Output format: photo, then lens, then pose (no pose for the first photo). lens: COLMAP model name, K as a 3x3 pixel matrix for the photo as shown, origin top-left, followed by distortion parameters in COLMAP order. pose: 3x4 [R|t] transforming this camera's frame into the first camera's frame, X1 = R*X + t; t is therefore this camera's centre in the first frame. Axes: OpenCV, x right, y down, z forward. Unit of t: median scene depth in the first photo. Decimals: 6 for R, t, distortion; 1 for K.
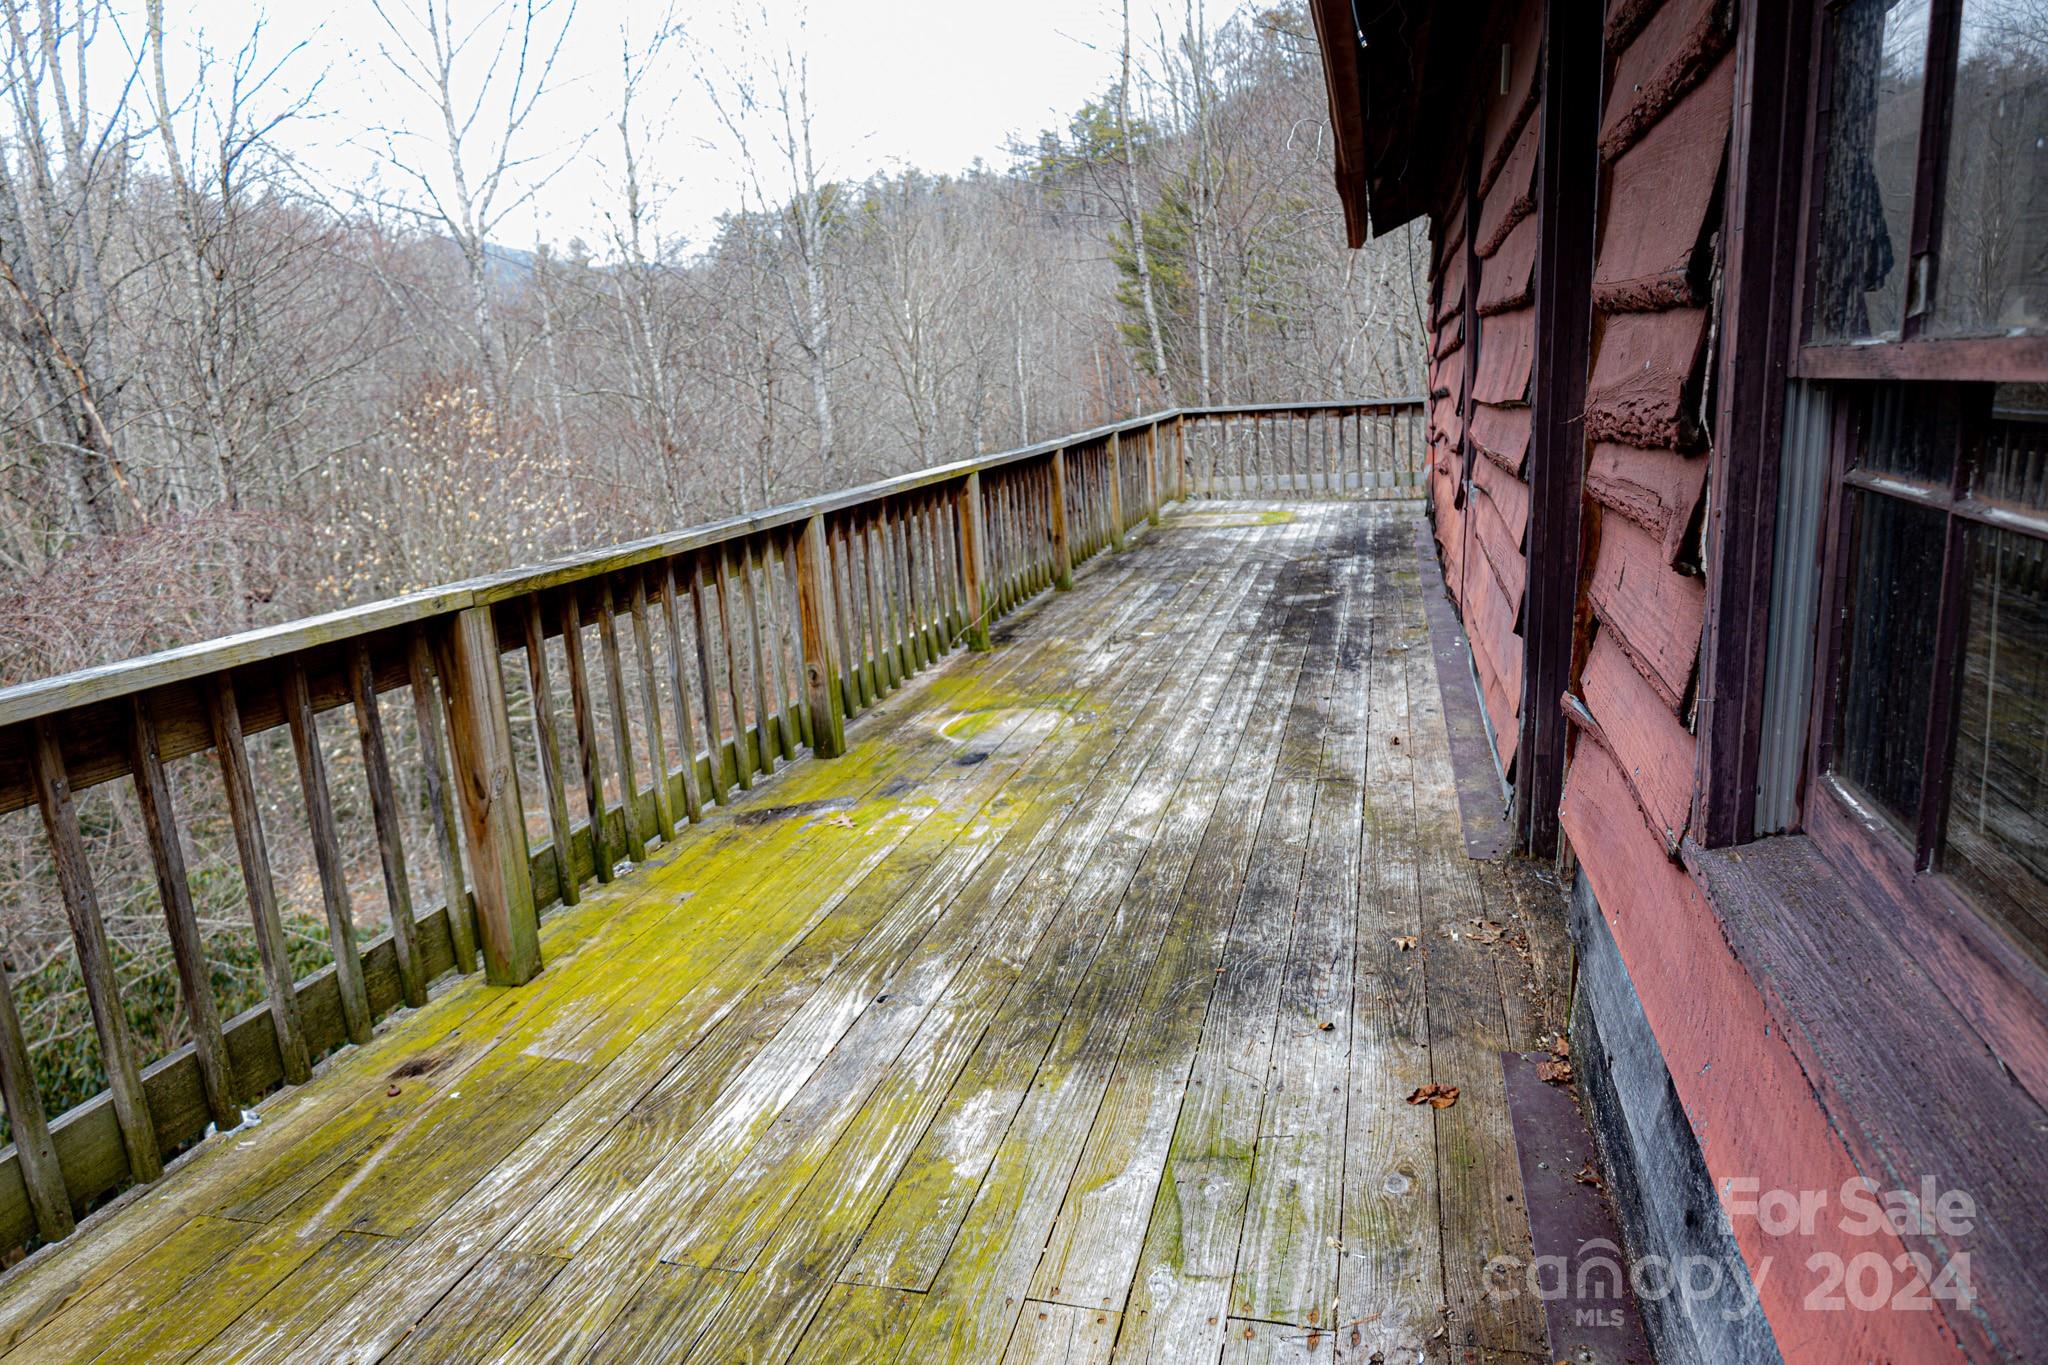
lens RADIAL K [[1315.7, 0, 1023.9], [0, 1315.7, 692.6], [0, 0, 1]] dist [-0.002932, 0.003435]
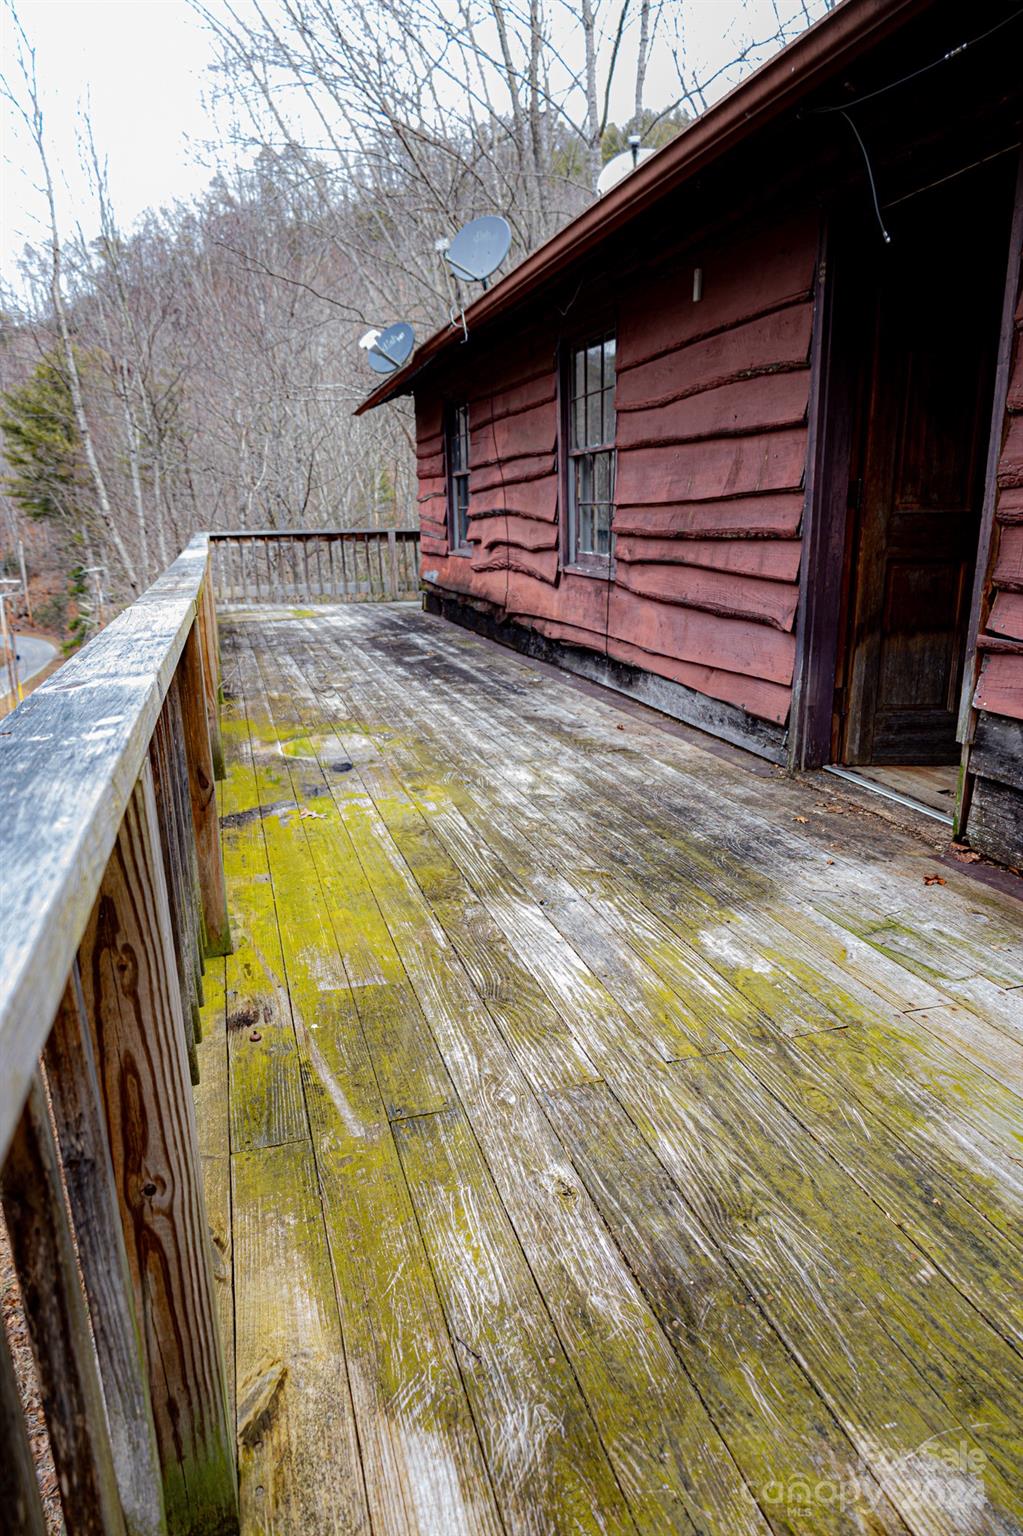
lens RADIAL K [[986.8, 0, 509.5], [0, 986.8, 766.4], [0, 0, 1]] dist [-0.002932, 0.003435]
pose [[0.856059, -0.089088, 0.509142, -0.478591], [0.089652, 0.995696, 0.023486, 0.050972], [-0.509043, 0.025541, 0.860362, 0.112829]]
